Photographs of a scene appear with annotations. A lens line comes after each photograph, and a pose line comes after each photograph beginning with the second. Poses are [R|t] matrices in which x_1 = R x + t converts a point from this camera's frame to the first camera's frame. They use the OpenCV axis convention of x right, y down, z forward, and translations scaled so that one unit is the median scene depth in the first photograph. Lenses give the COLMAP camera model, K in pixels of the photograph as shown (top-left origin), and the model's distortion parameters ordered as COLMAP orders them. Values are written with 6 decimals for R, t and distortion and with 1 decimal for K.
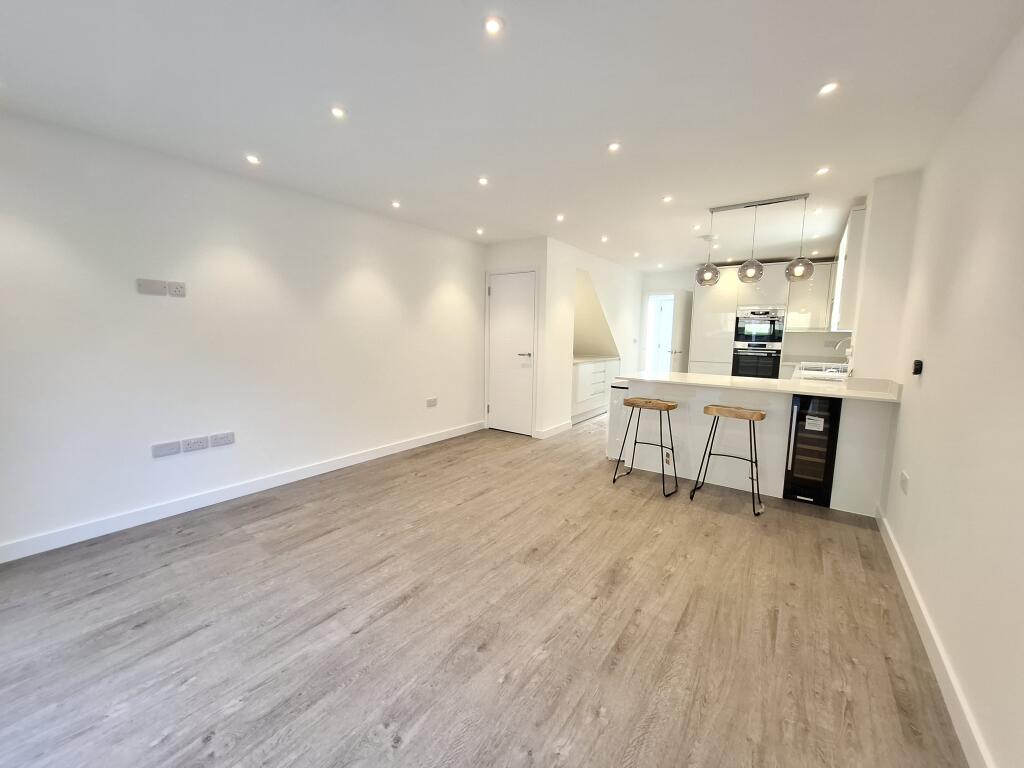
lens RADIAL K [[405.9, 0, 511.6], [0, 405.9, 380.9], [0, 0, 1]] dist [-0.003474, 0.001091]
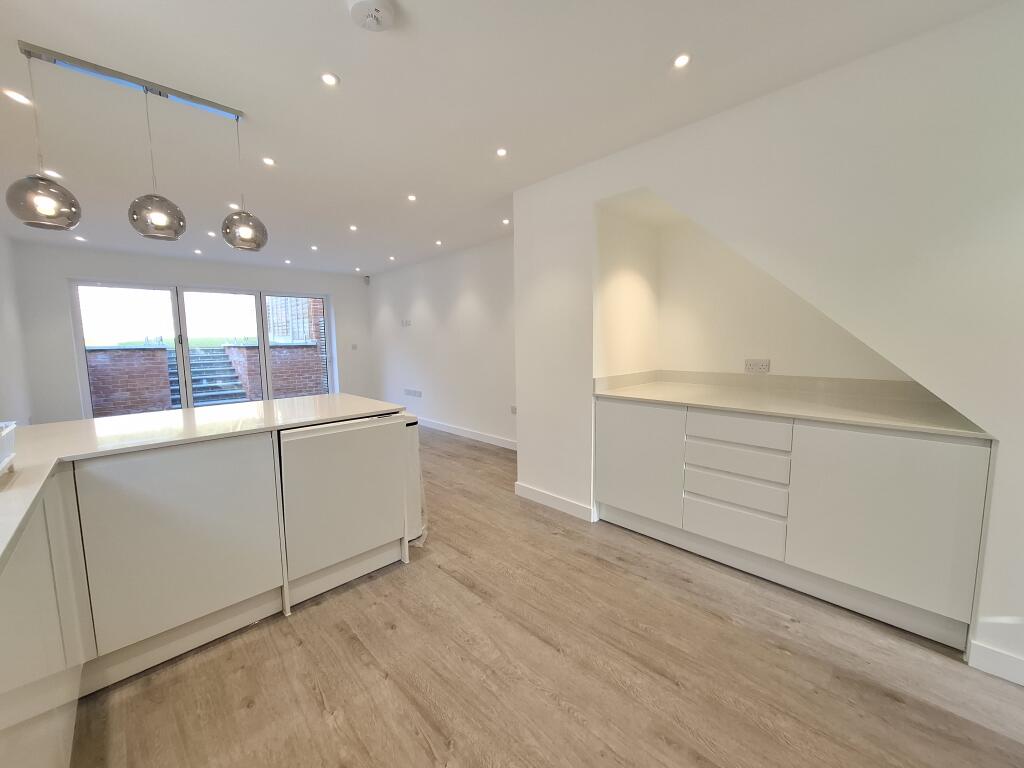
lens RADIAL K [[405.9, 0, 515.9], [0, 405.9, 381.9], [0, 0, 1]] dist [-0.003474, 0.001091]
pose [[-0.172253, 0.089923, -0.980940, 0.932995], [-0.109677, 0.987882, 0.109819, -0.150109], [0.978928, 0.126503, -0.160303, 1.392313]]
